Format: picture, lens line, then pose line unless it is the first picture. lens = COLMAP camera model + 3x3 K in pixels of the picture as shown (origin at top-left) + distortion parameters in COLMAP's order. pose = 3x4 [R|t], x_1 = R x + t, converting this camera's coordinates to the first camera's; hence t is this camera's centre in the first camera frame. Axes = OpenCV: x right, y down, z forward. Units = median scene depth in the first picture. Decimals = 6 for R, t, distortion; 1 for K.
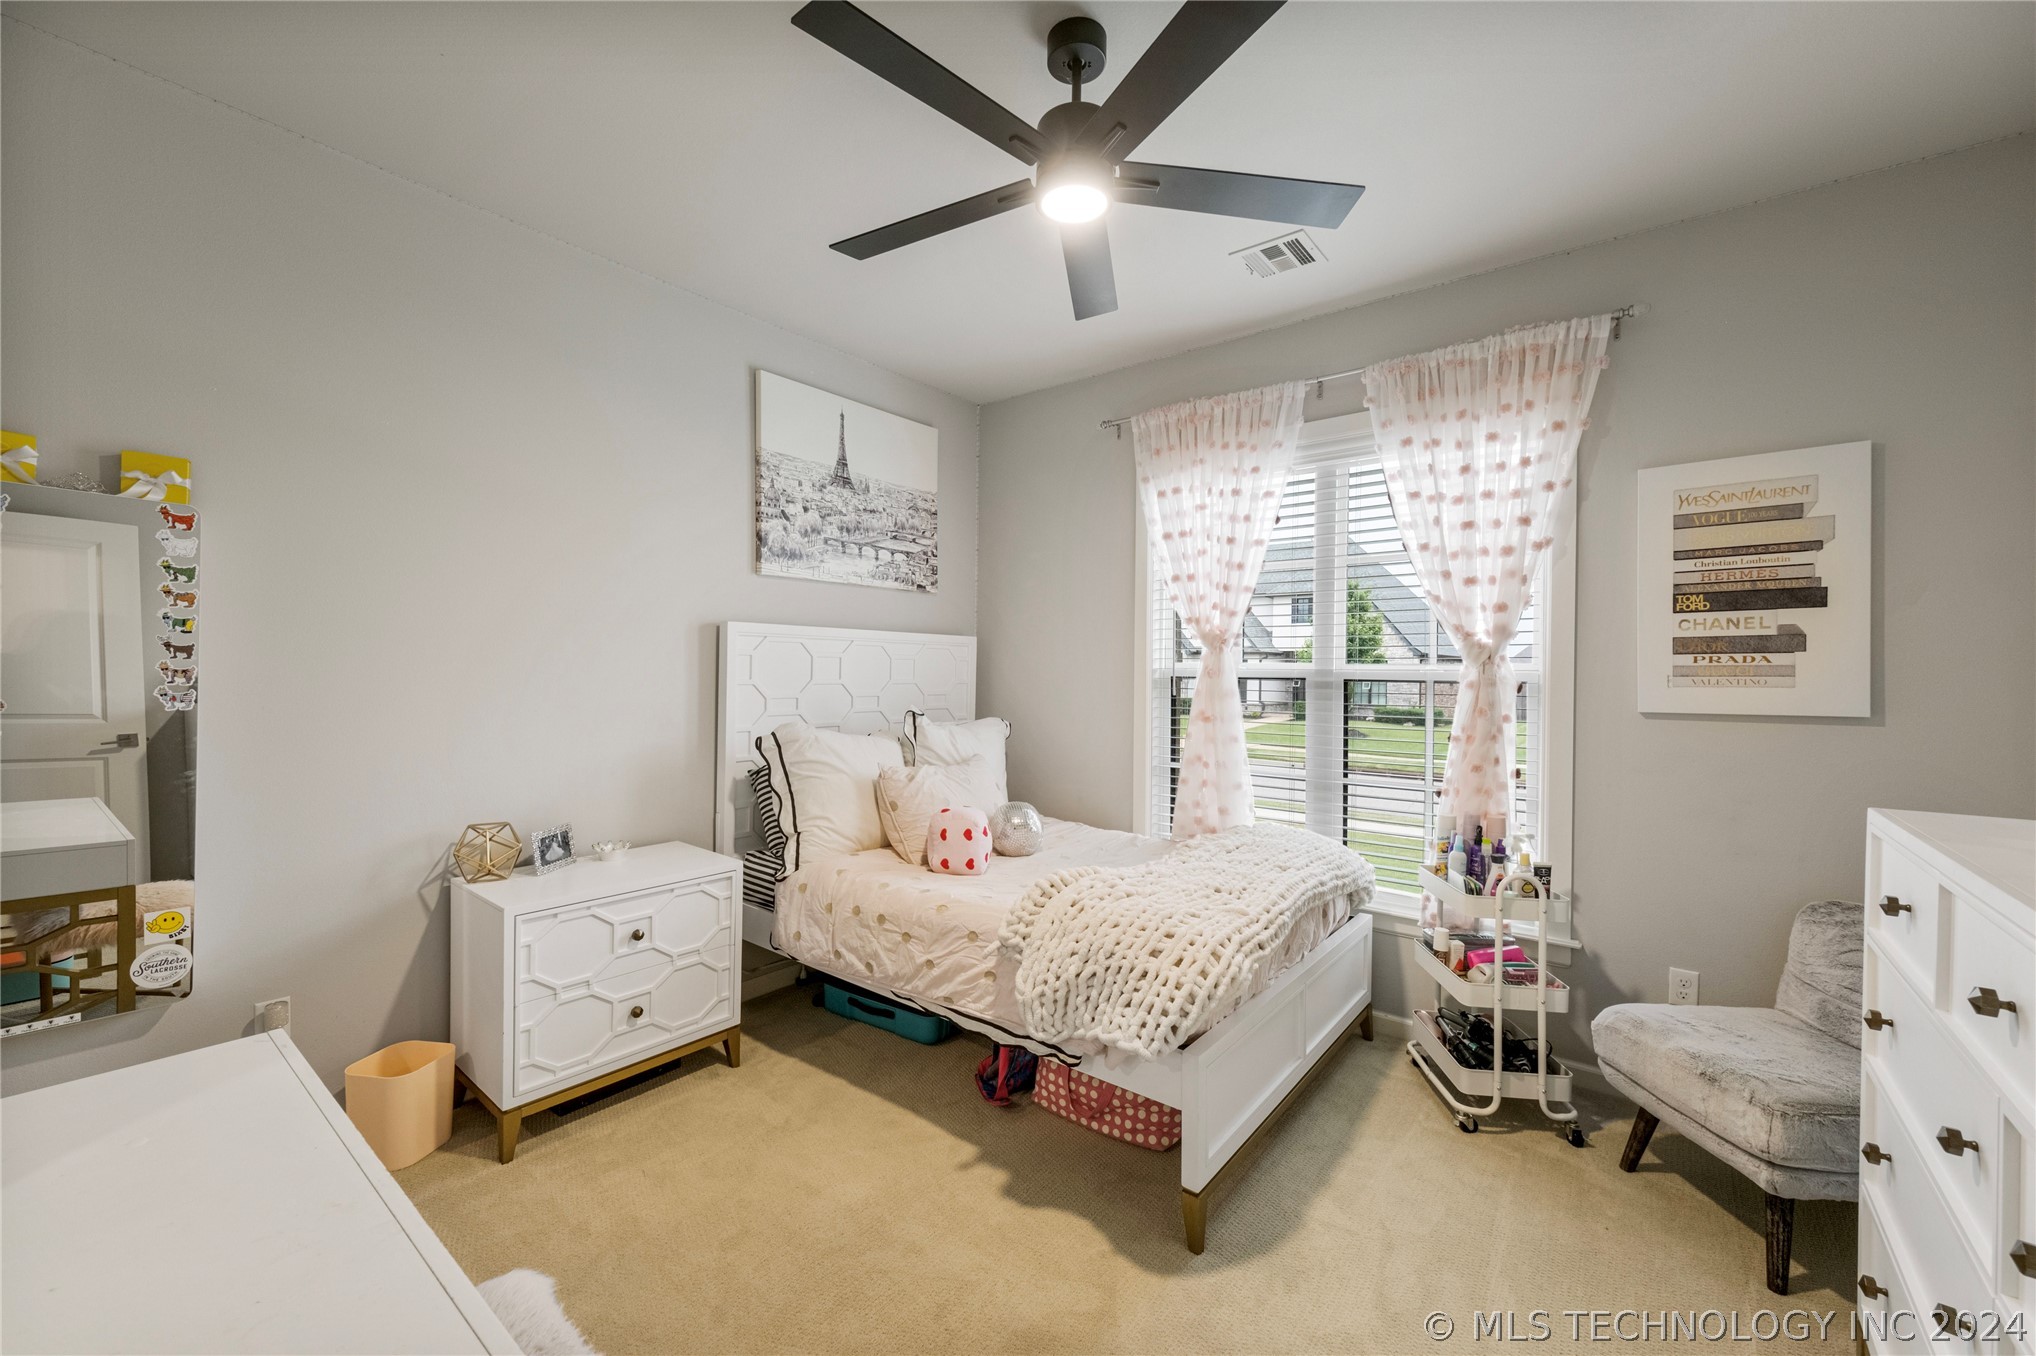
lens RADIAL K [[799.8, 0, 1015.4], [0, 799.8, 676.1], [0, 0, 1]] dist [0.012639, -0.007608]
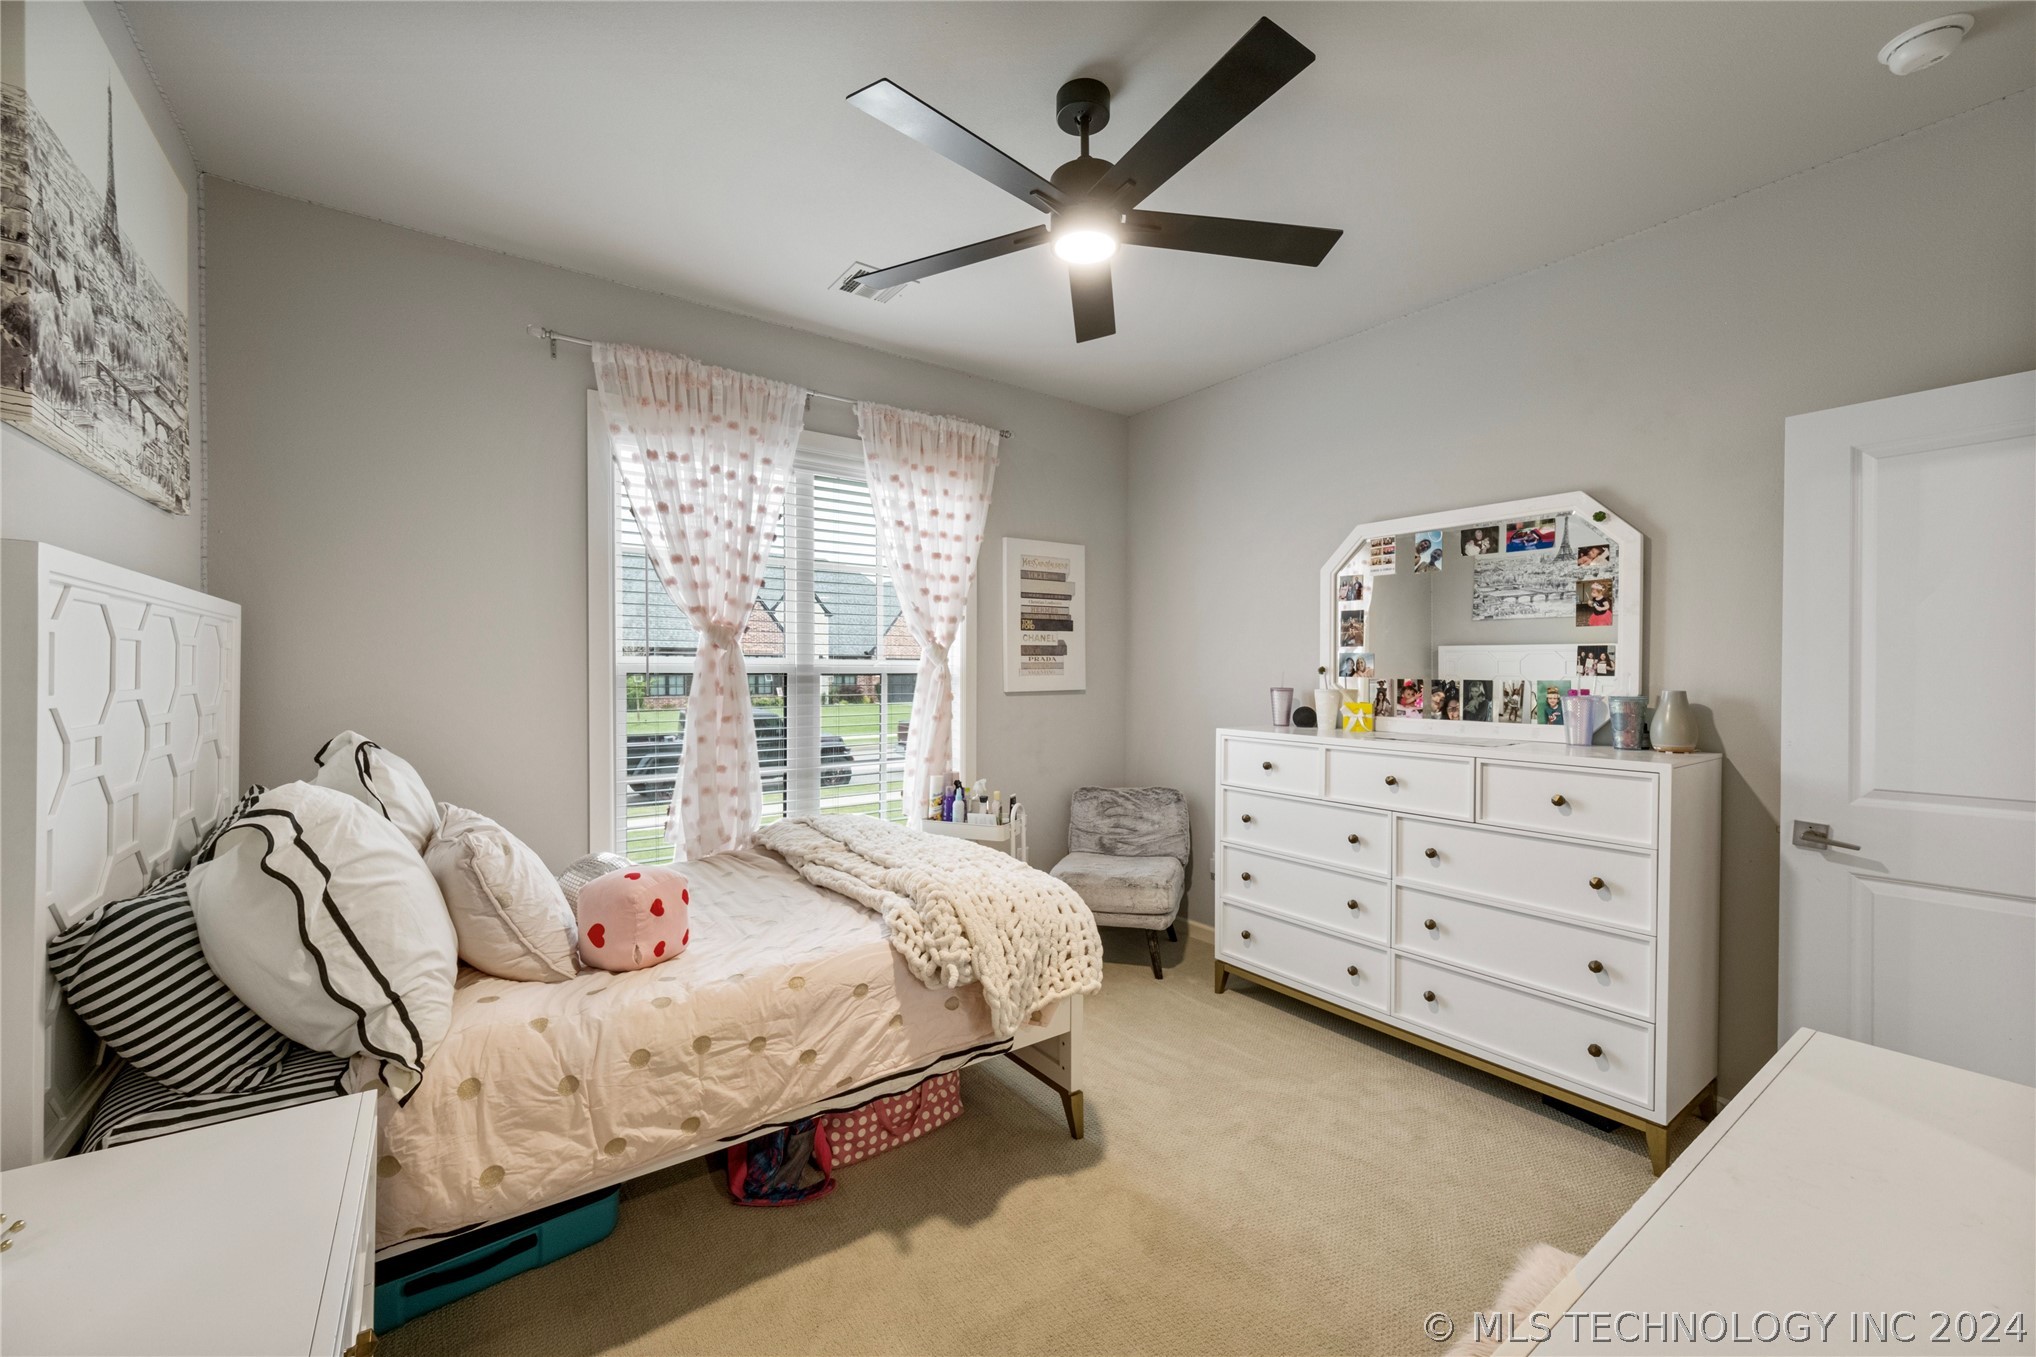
lens RADIAL K [[799.8, 0, 1015.4], [0, 799.8, 676.6], [0, 0, 1]] dist [0.012639, -0.007608]
pose [[0.270921, -0.017679, 0.962439, -0.736532], [0.002749, 0.999841, 0.017592, -0.012951], [-0.962598, -0.002121, 0.270927, 0.569868]]
